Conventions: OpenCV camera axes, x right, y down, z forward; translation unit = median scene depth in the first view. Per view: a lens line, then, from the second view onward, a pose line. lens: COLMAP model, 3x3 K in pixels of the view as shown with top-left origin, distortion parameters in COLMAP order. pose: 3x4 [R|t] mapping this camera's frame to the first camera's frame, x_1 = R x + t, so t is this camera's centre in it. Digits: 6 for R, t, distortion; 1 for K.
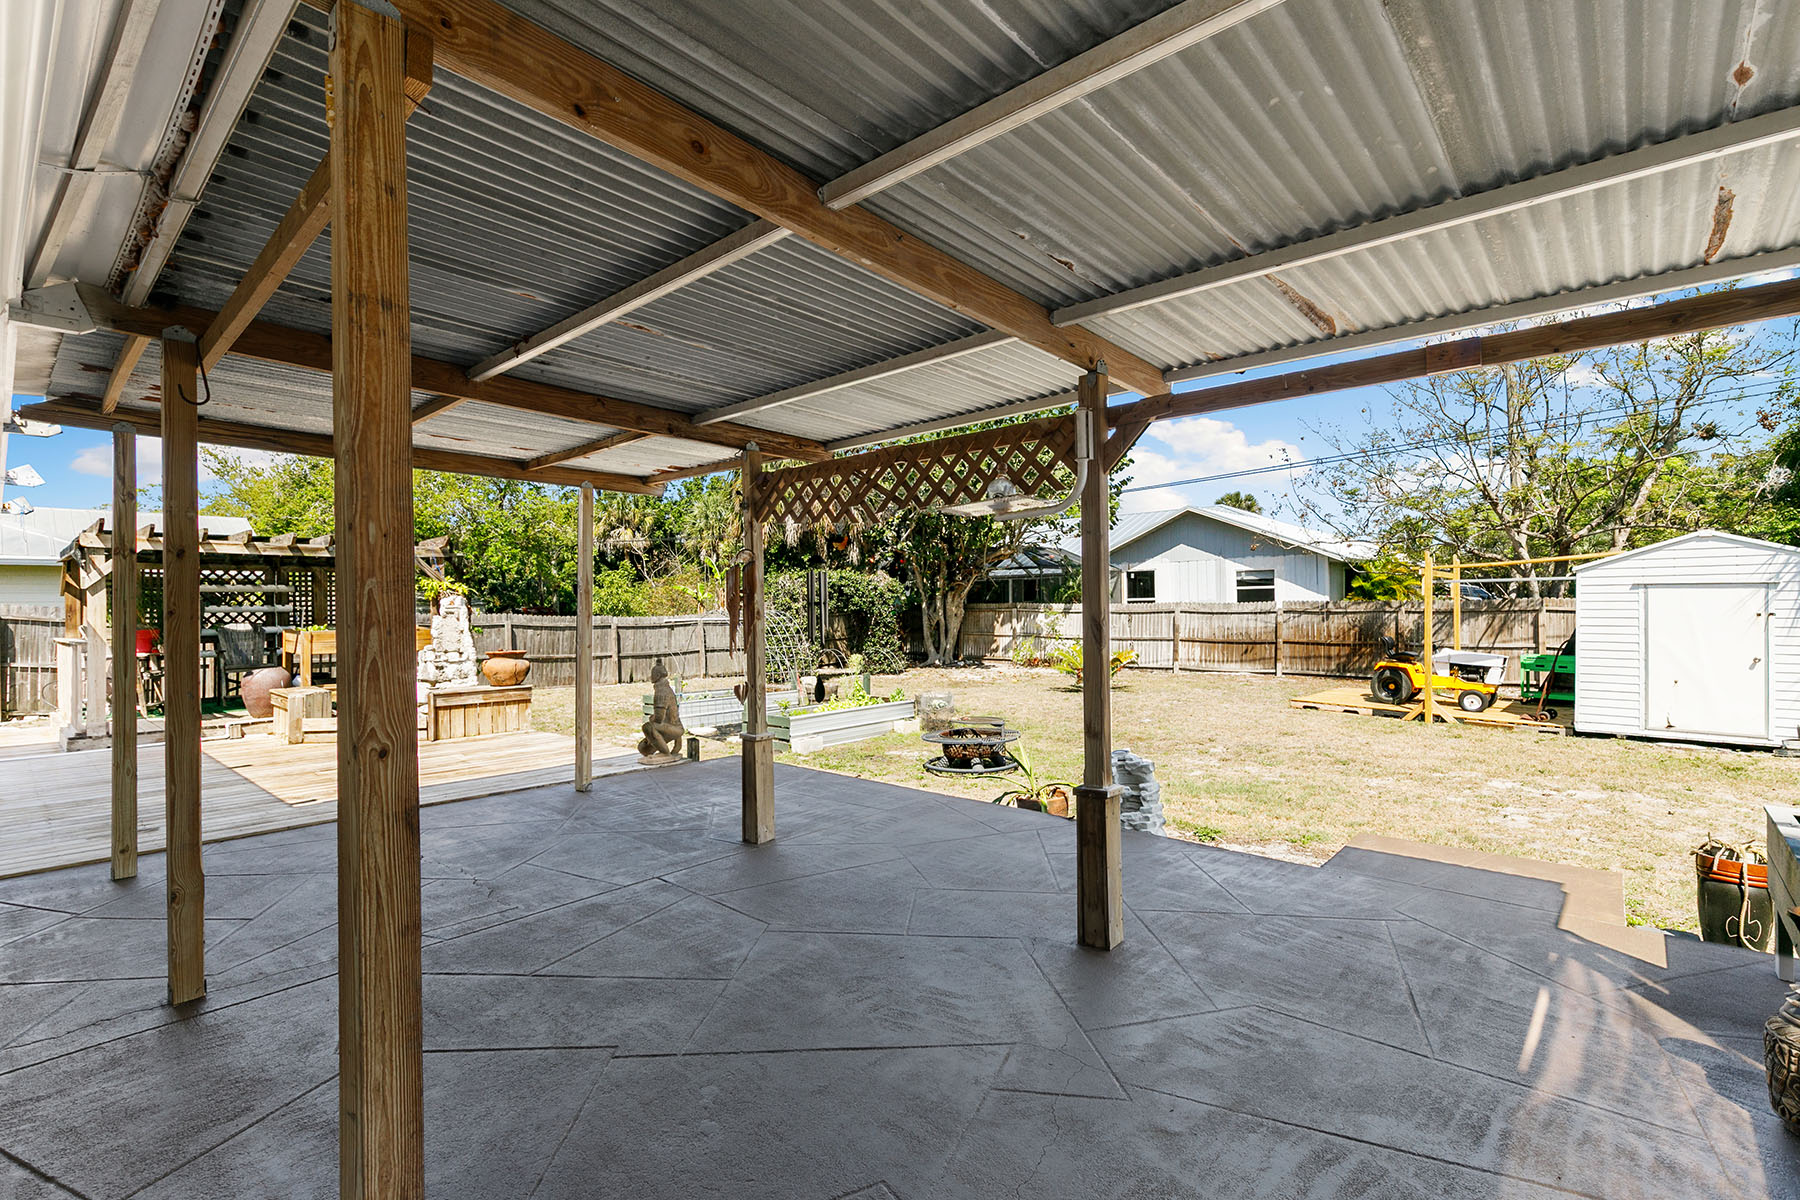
lens RADIAL K [[810.3, 0, 891.7], [0, 810.3, 615.1], [0, 0, 1]] dist [0.004030, 0.001412]
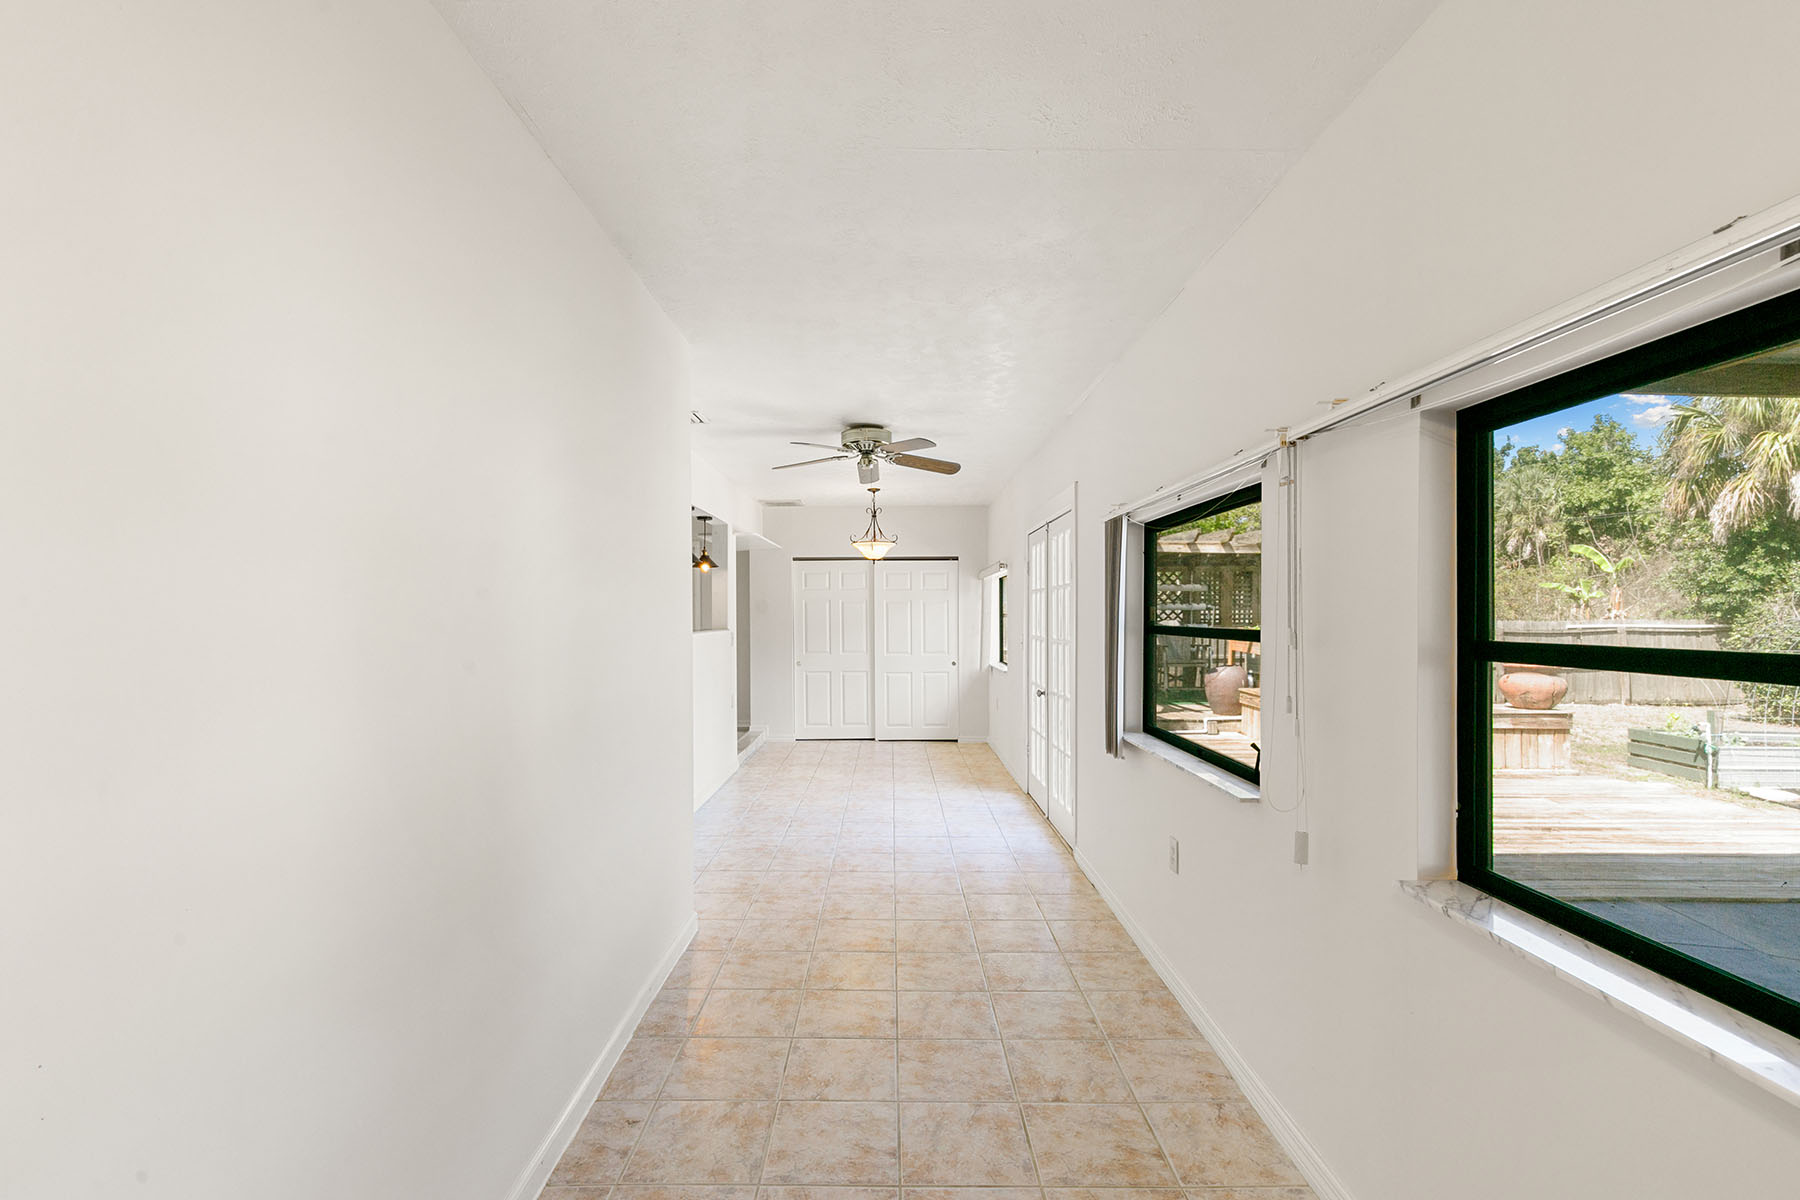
lens RADIAL K [[810.3, 0, 903.4], [0, 810.3, 610.0], [0, 0, 1]] dist [0.004030, 0.001412]
pose [[0.679785, 0.011692, -0.733318, -0.246889], [-0.016009, 0.999871, 0.001101, 0.000959], [0.733237, 0.010991, 0.679885, 0.020441]]
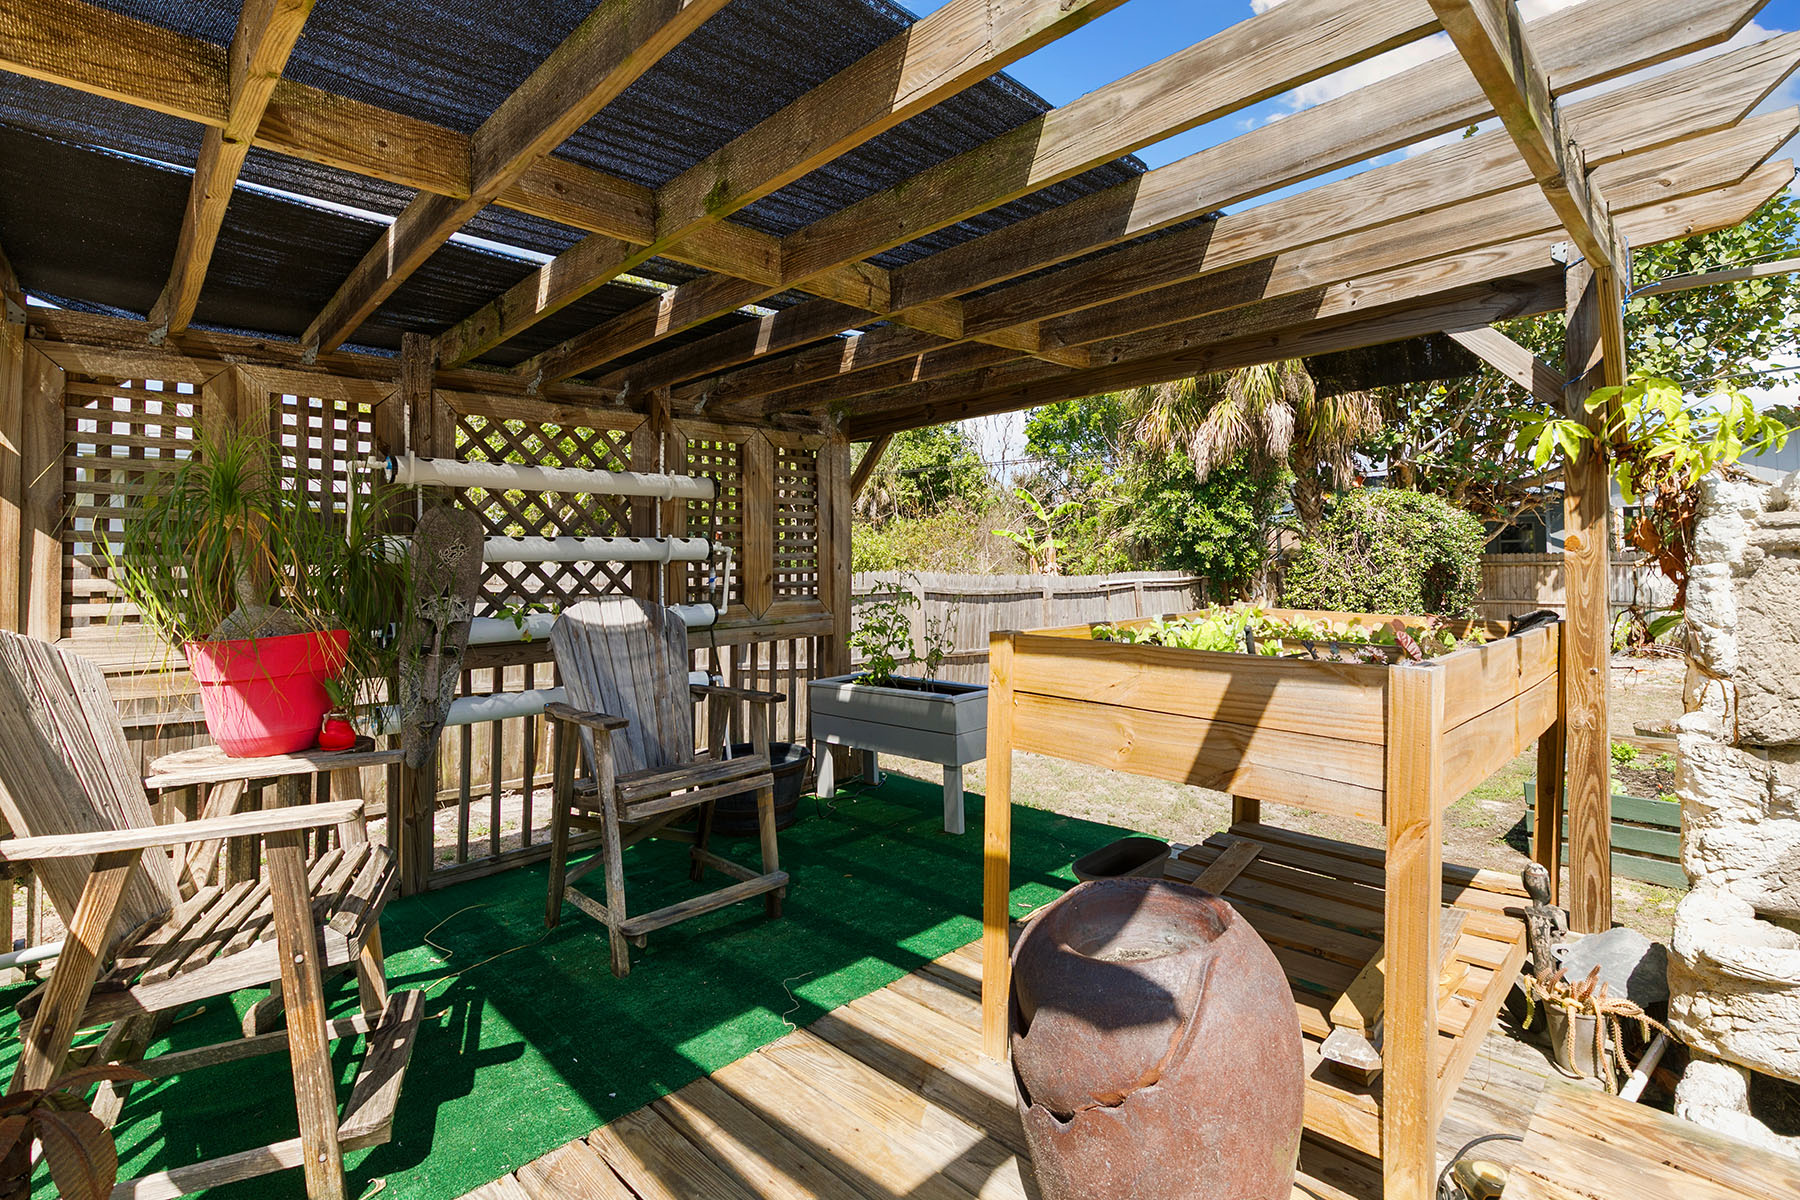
lens RADIAL K [[810.3, 0, 895.2], [0, 810.3, 567.7], [0, 0, 1]] dist [0.004030, 0.001412]
pose [[0.997575, -0.001352, -0.069589, -0.650160], [0.000851, 0.999974, -0.007228, 0.001441], [0.069597, 0.007151, 0.997550, 0.697437]]
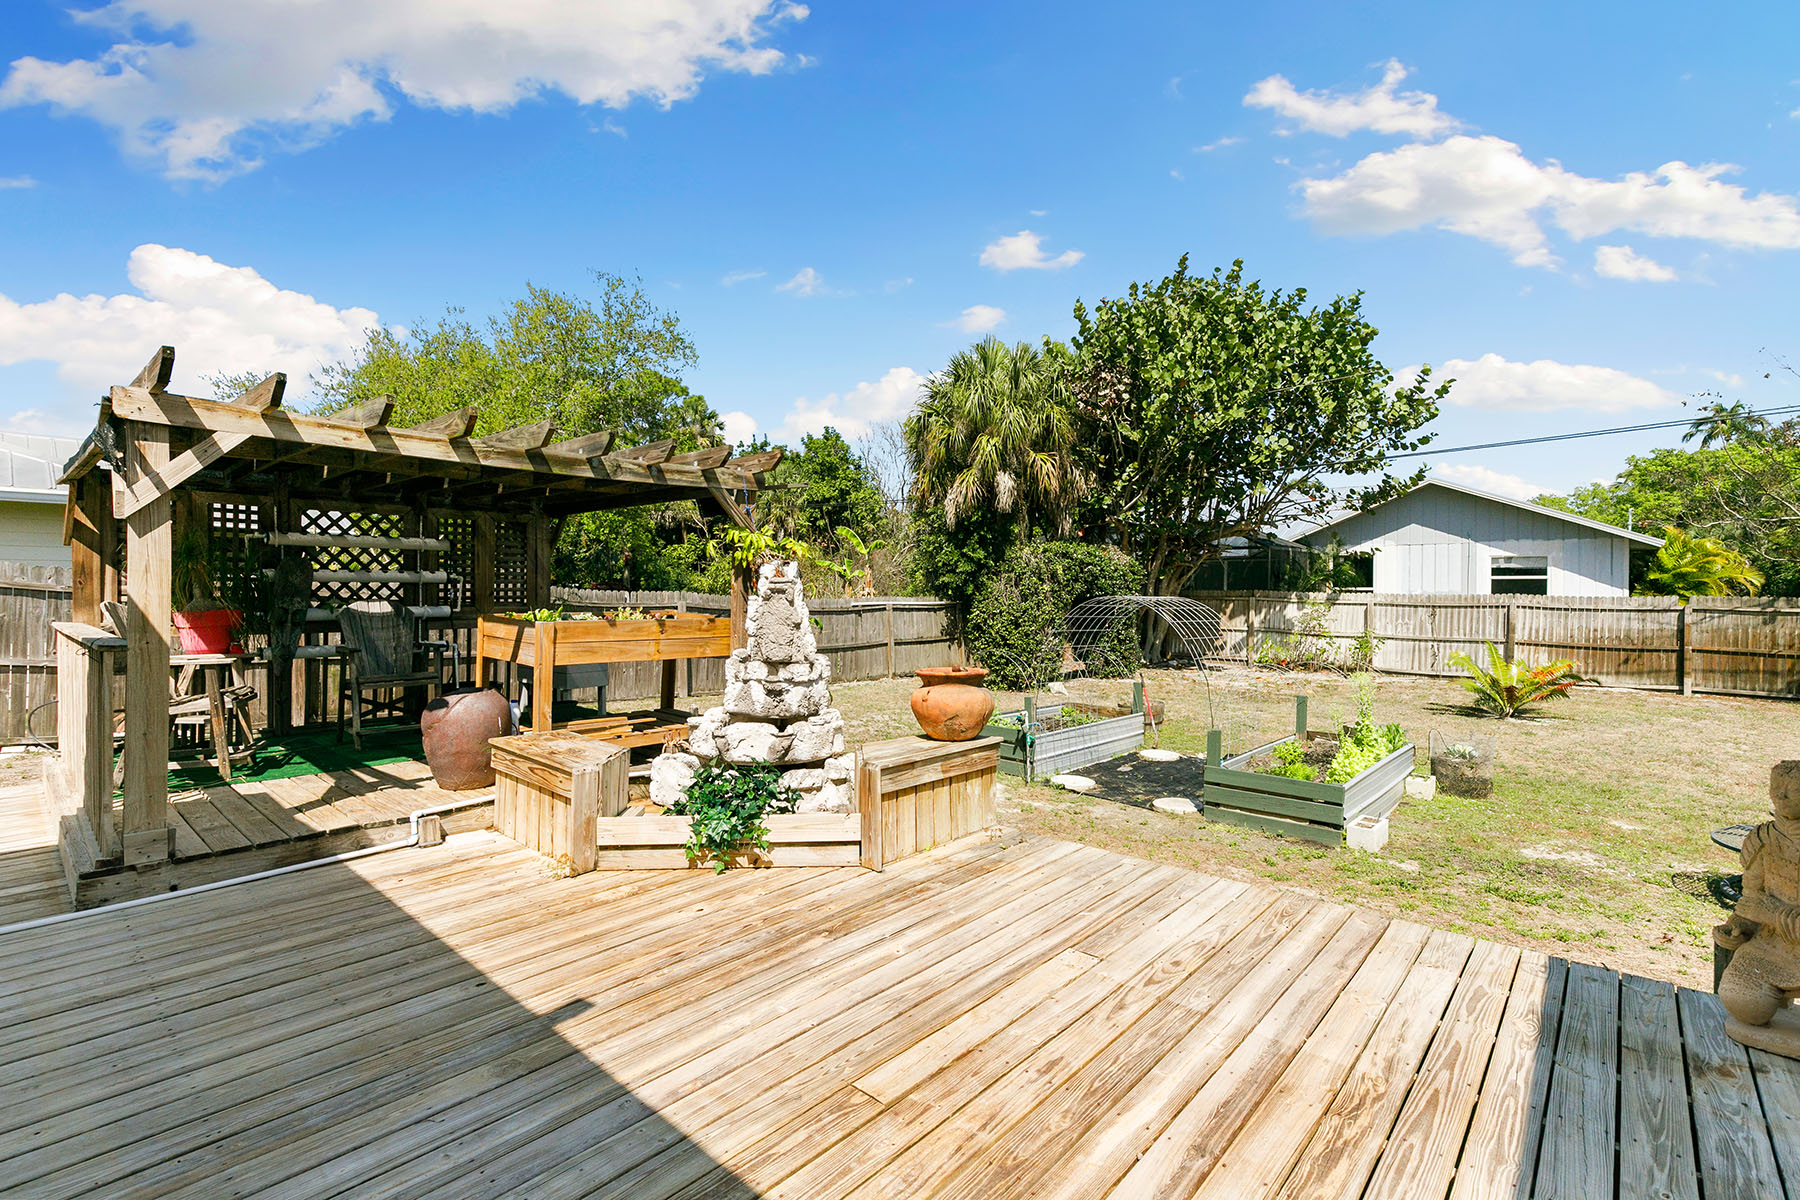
lens RADIAL K [[810.3, 0, 907.3], [0, 810.3, 608.0], [0, 0, 1]] dist [0.004030, 0.001412]
pose [[0.999748, 0.020764, 0.008489, -0.400417], [-0.020865, 0.999712, 0.011898, 0.000468], [-0.008240, -0.012072, 0.999893, 0.391569]]
